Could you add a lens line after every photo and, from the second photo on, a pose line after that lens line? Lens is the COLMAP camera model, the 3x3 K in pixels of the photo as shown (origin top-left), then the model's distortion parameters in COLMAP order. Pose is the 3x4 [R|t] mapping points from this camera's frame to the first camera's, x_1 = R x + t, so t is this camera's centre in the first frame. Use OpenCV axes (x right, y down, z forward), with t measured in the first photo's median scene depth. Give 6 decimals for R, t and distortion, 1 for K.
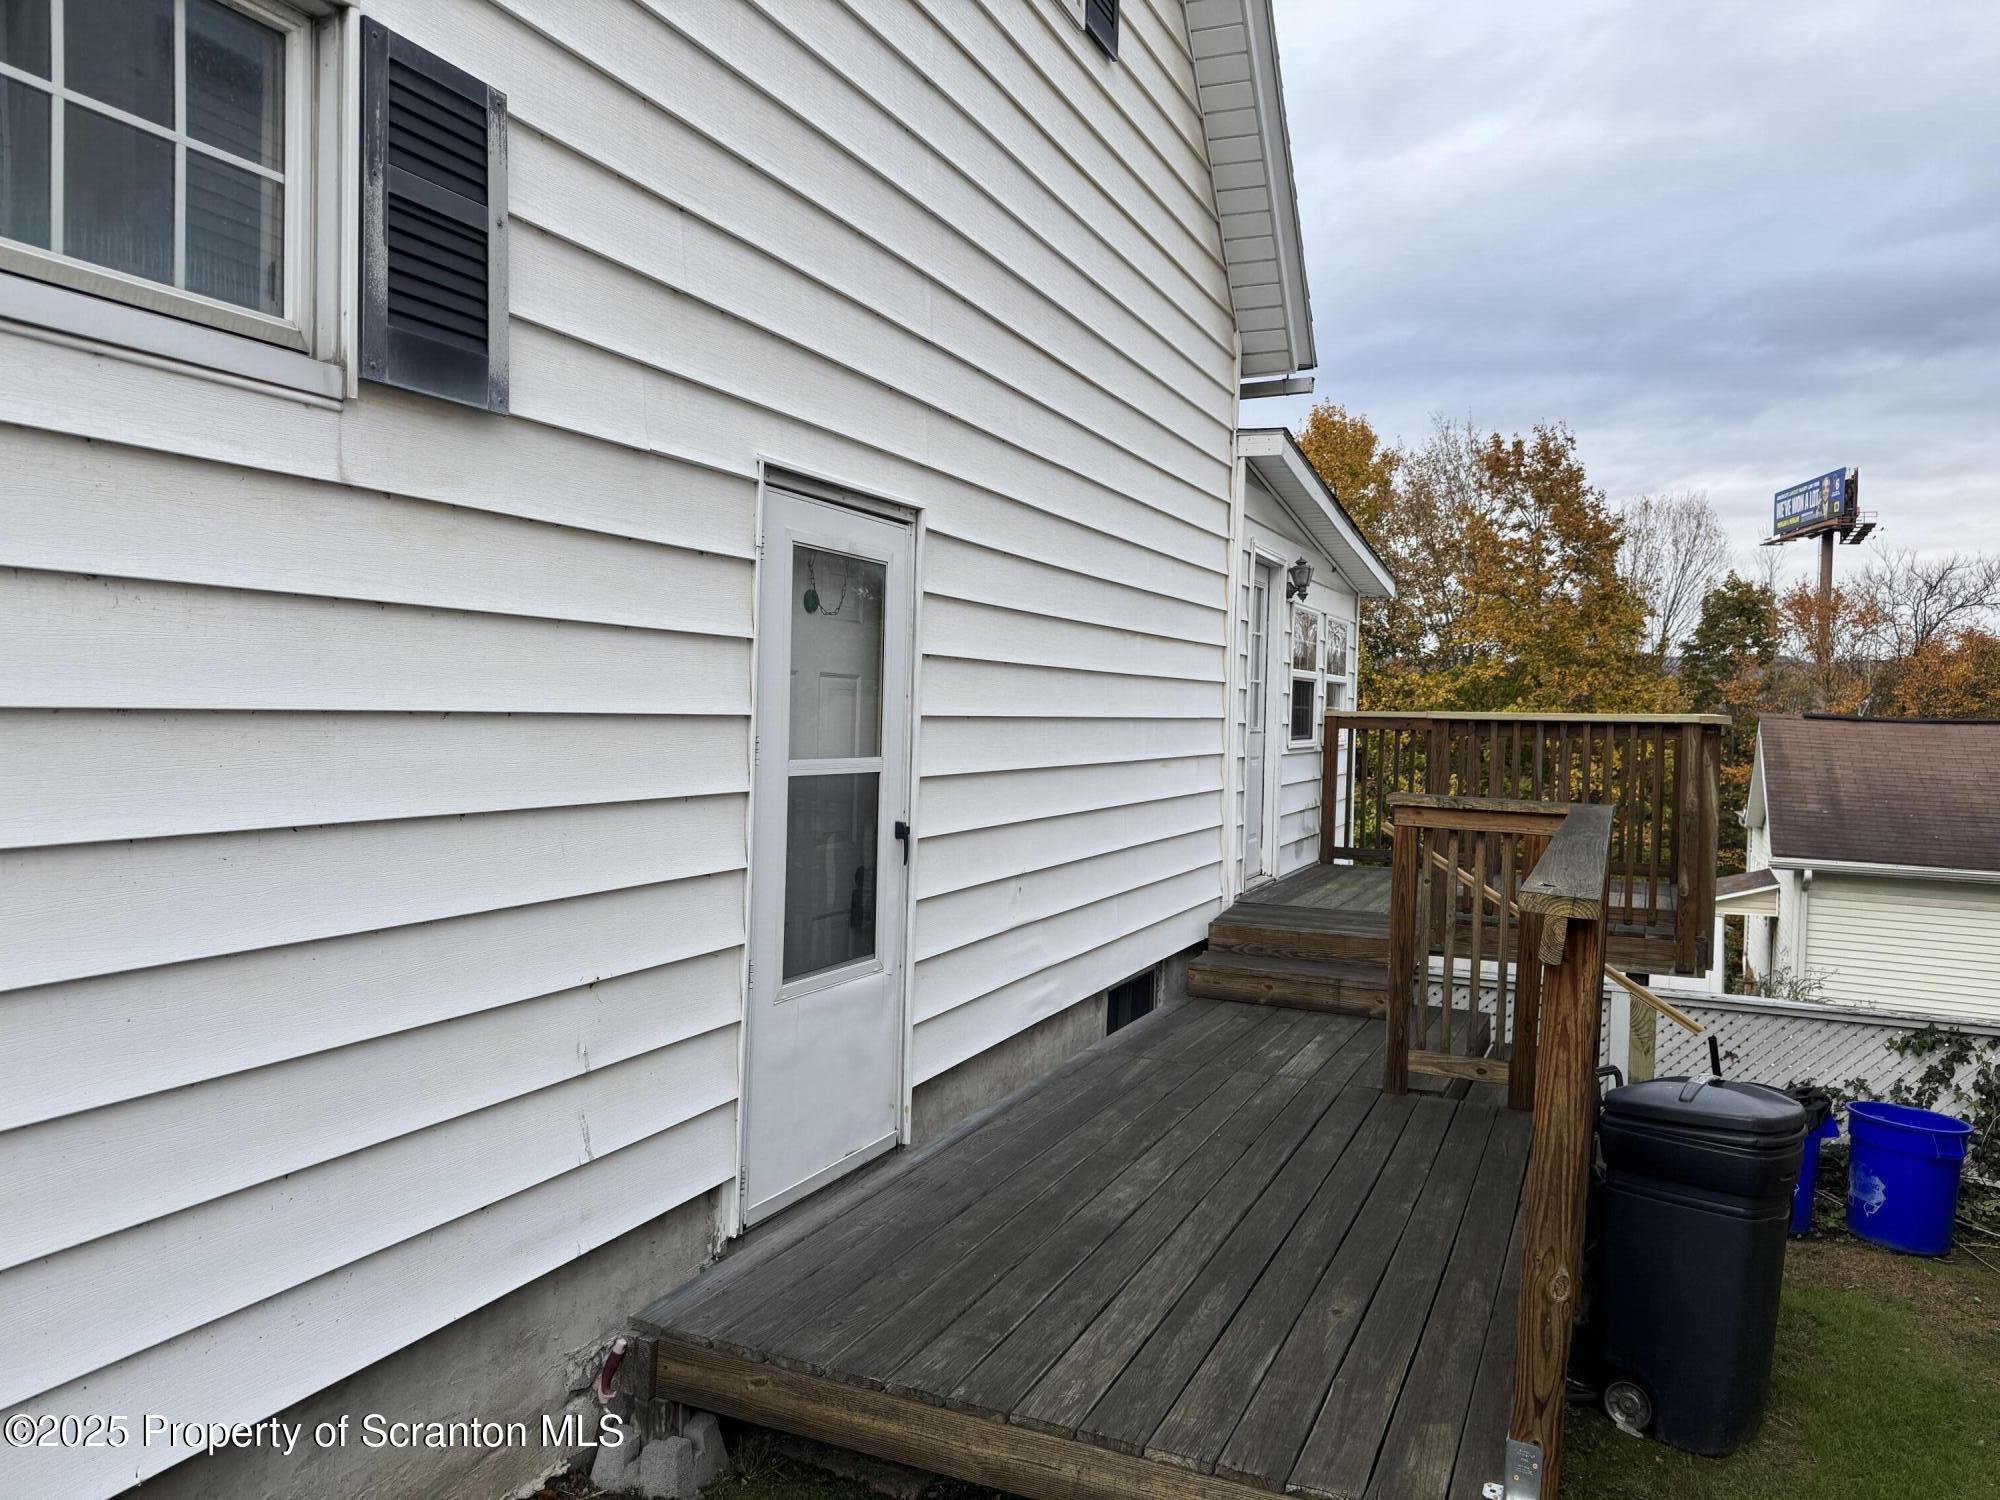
lens RADIAL K [[1399.2, 0, 1000.0], [0, 1399.2, 750.0], [0, 0, 1]] dist [0.010608, -0.001778]
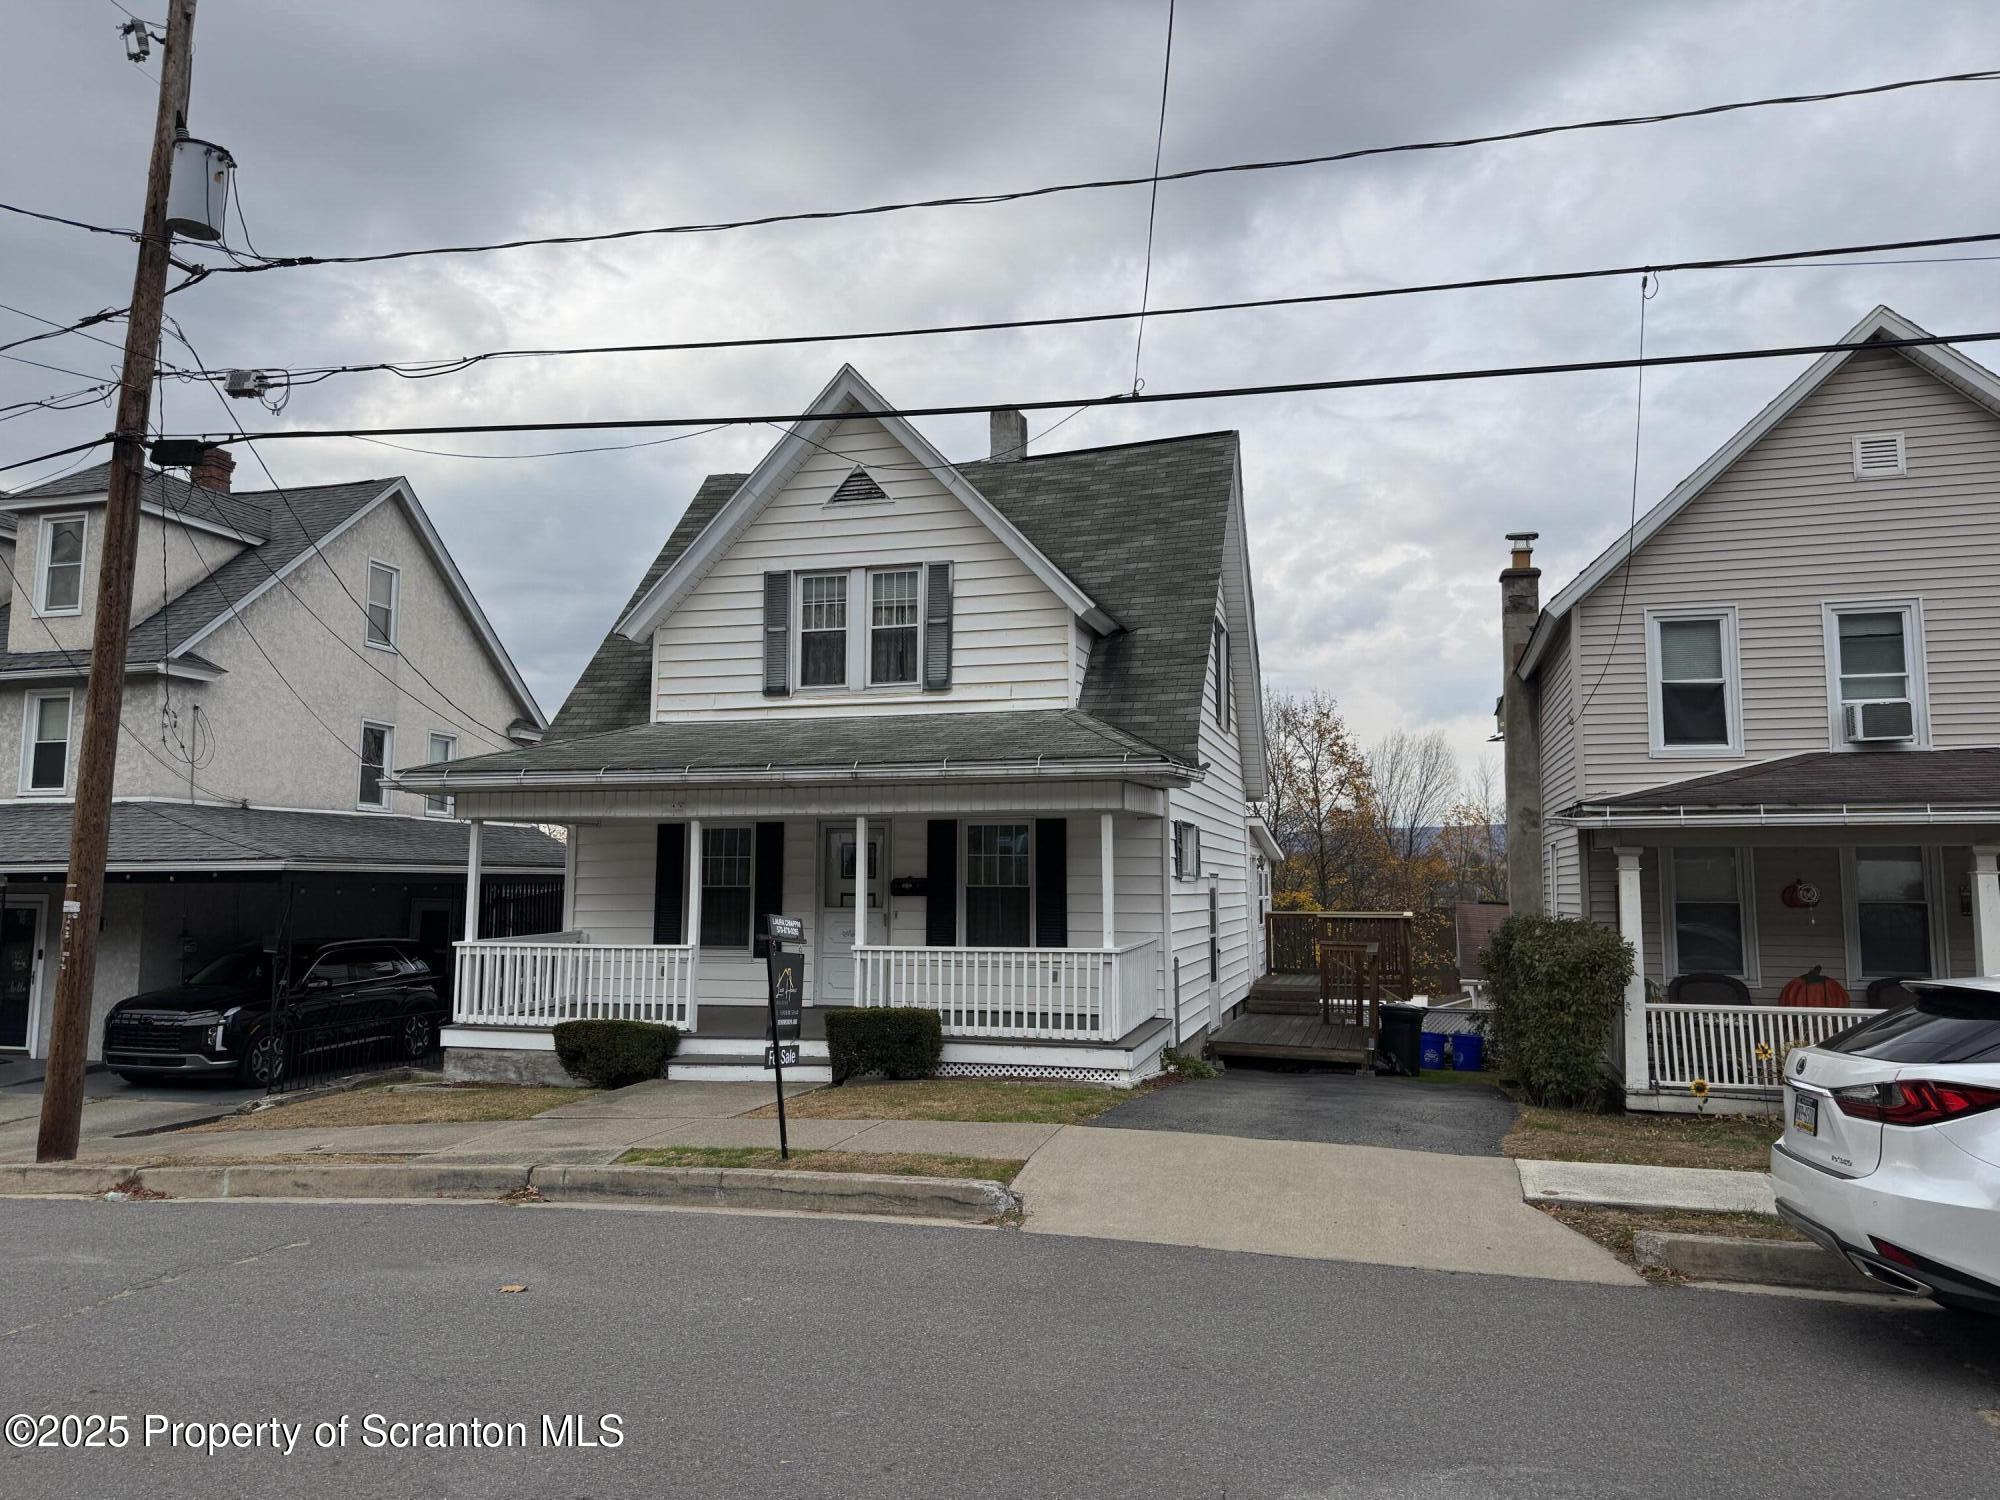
lens RADIAL K [[1399.2, 0, 1000.0], [0, 1399.2, 750.0], [0, 0, 1]] dist [0.010608, -0.001778]
pose [[0.988561, -0.007637, 0.150628, -0.758465], [0.027032, 0.991516, -0.127139, -0.014887], [-0.148379, 0.129757, 0.980381, -1.750335]]
